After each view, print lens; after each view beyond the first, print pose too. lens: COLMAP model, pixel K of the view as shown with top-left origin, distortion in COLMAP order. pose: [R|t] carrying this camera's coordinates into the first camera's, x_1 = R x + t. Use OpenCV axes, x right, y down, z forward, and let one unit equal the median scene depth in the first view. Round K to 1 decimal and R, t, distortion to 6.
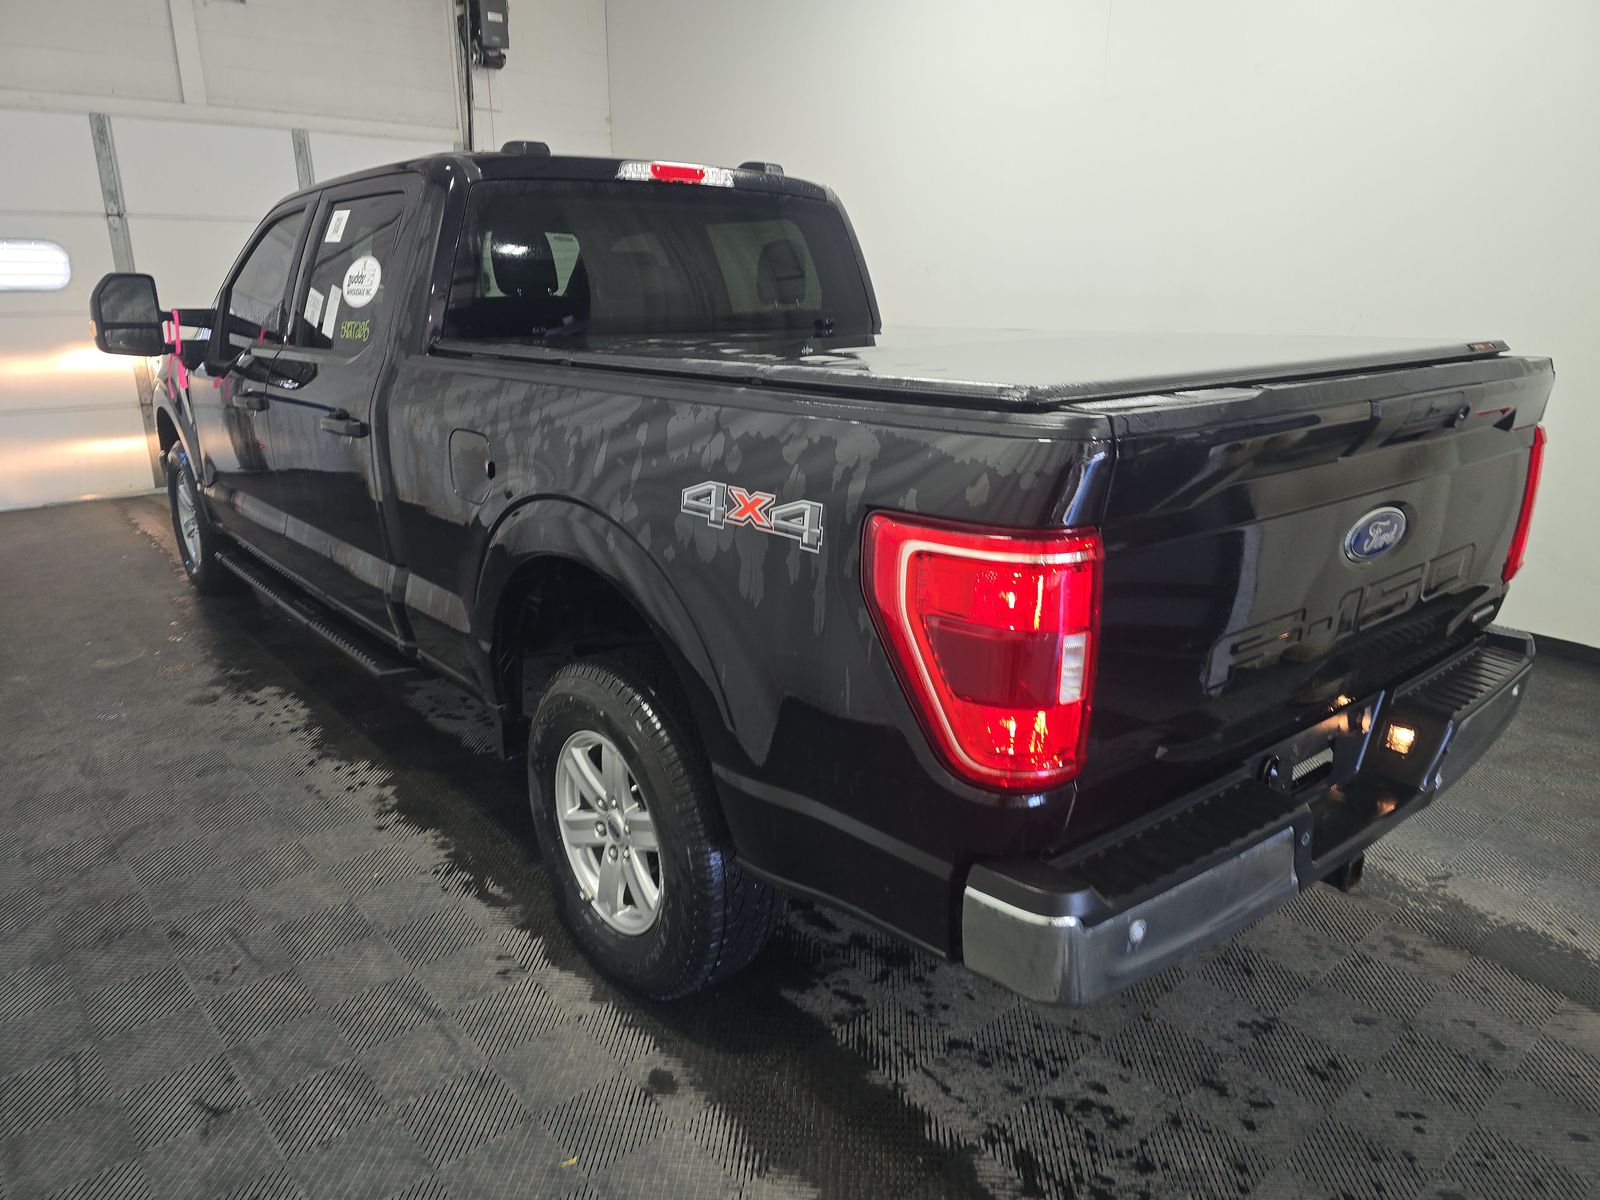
lens RADIAL K [[1081.8, 0, 800.0], [0, 1081.8, 600.0], [0, 0, 1]] dist [0.060022, -0.067291]
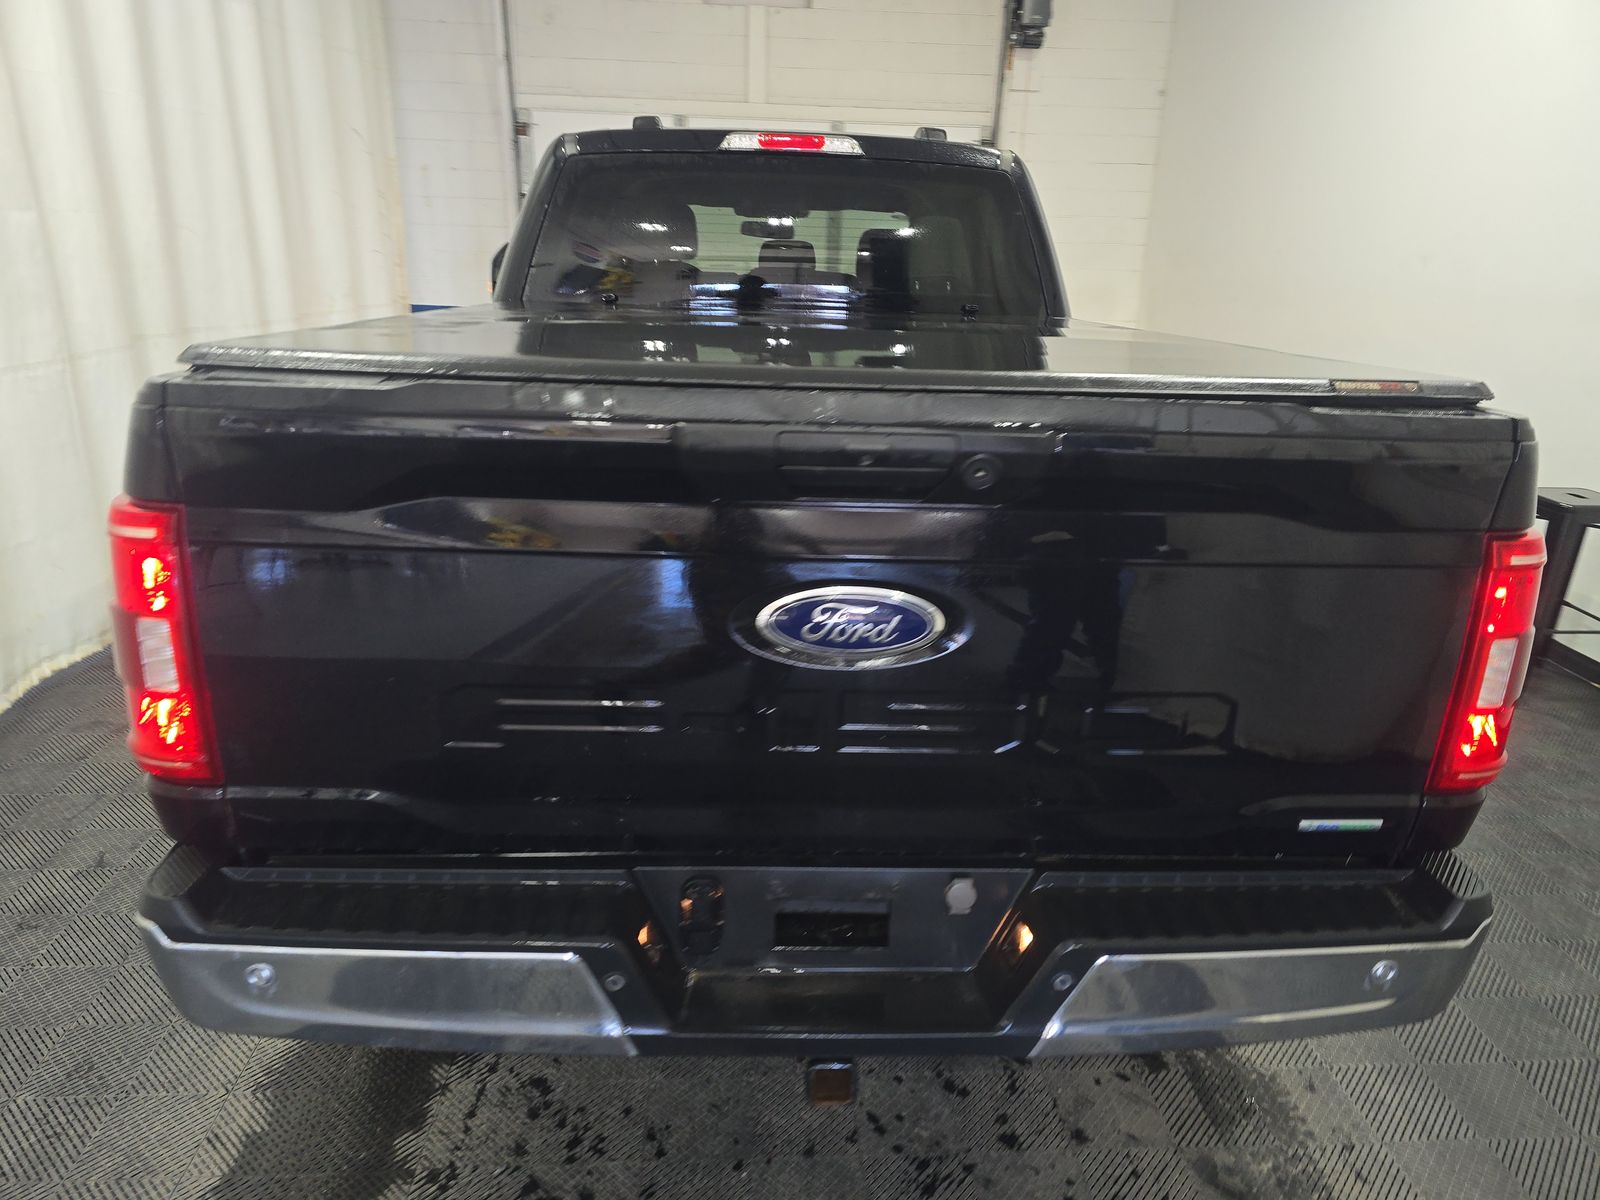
lens RADIAL K [[1081.8, 0, 800.0], [0, 1081.8, 600.0], [0, 0, 1]] dist [0.060022, -0.067291]
pose [[0.794197, 0.205629, -0.571811, 0.534807], [-0.200678, 0.976963, 0.072601, -0.070652], [0.573568, 0.057091, 0.817166, 0.247758]]
